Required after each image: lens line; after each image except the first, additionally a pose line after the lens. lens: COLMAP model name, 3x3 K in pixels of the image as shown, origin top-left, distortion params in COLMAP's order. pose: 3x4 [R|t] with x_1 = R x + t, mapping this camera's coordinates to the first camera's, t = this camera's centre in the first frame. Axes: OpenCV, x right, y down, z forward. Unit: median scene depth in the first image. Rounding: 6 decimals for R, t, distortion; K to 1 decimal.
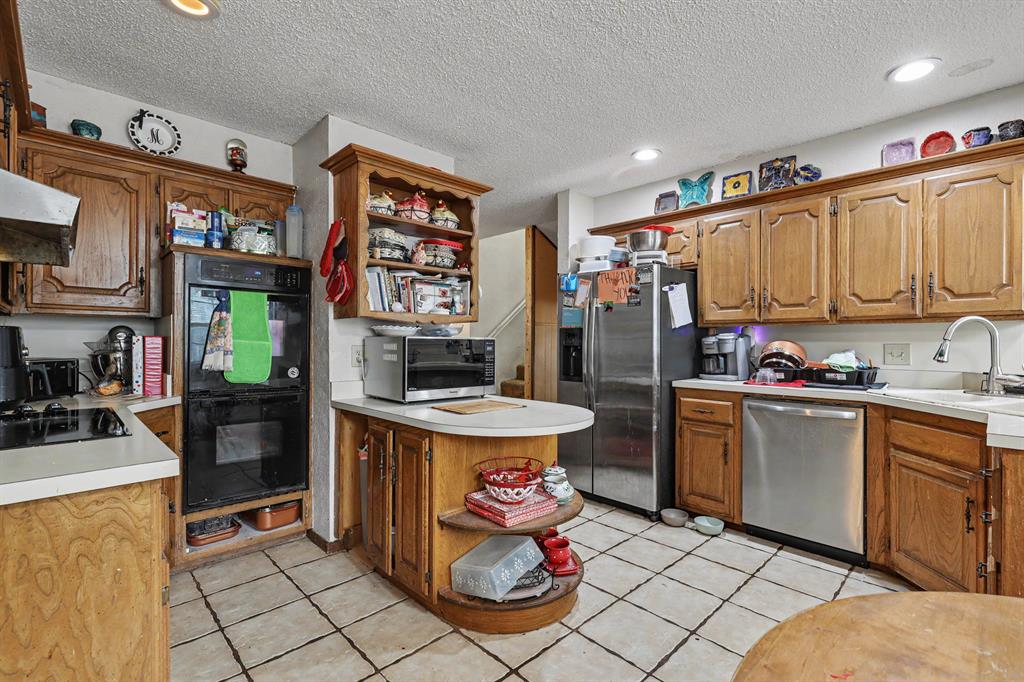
lens RADIAL K [[469.1, 0, 517.4], [0, 469.1, 343.9], [0, 0, 1]] dist [0.000925, 0.000994]
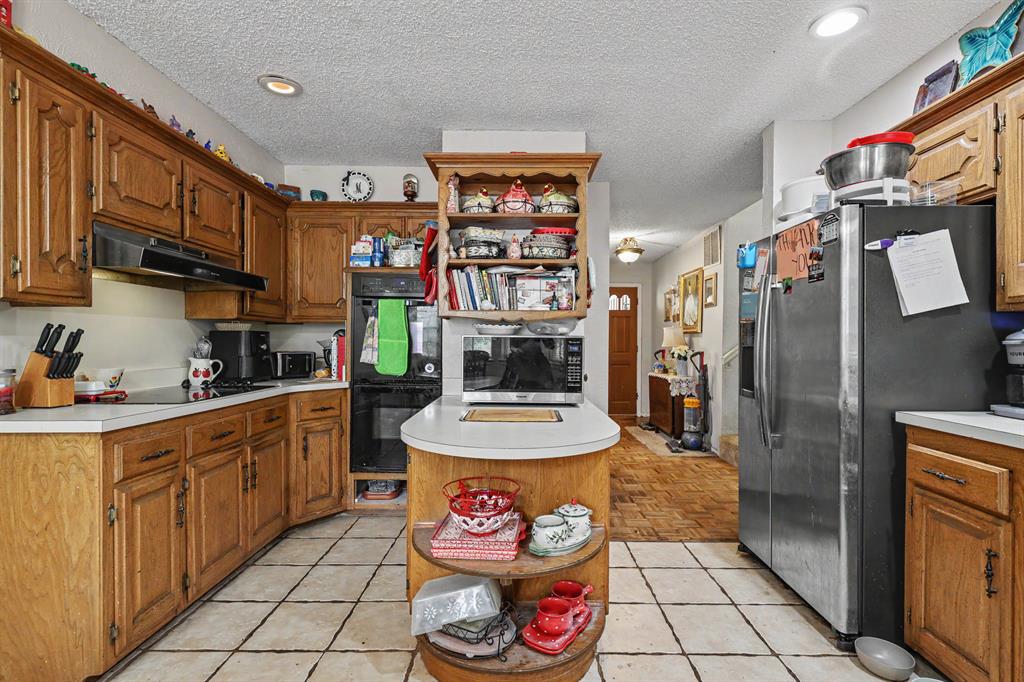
lens RADIAL K [[469.1, 0, 516.9], [0, 469.1, 344.1], [0, 0, 1]] dist [0.000925, 0.000994]
pose [[0.709101, 0.003785, -0.705097, 0.453239], [-0.003648, 0.999992, 0.001700, 0.000724], [0.705097, 0.001366, 0.709109, 0.331552]]
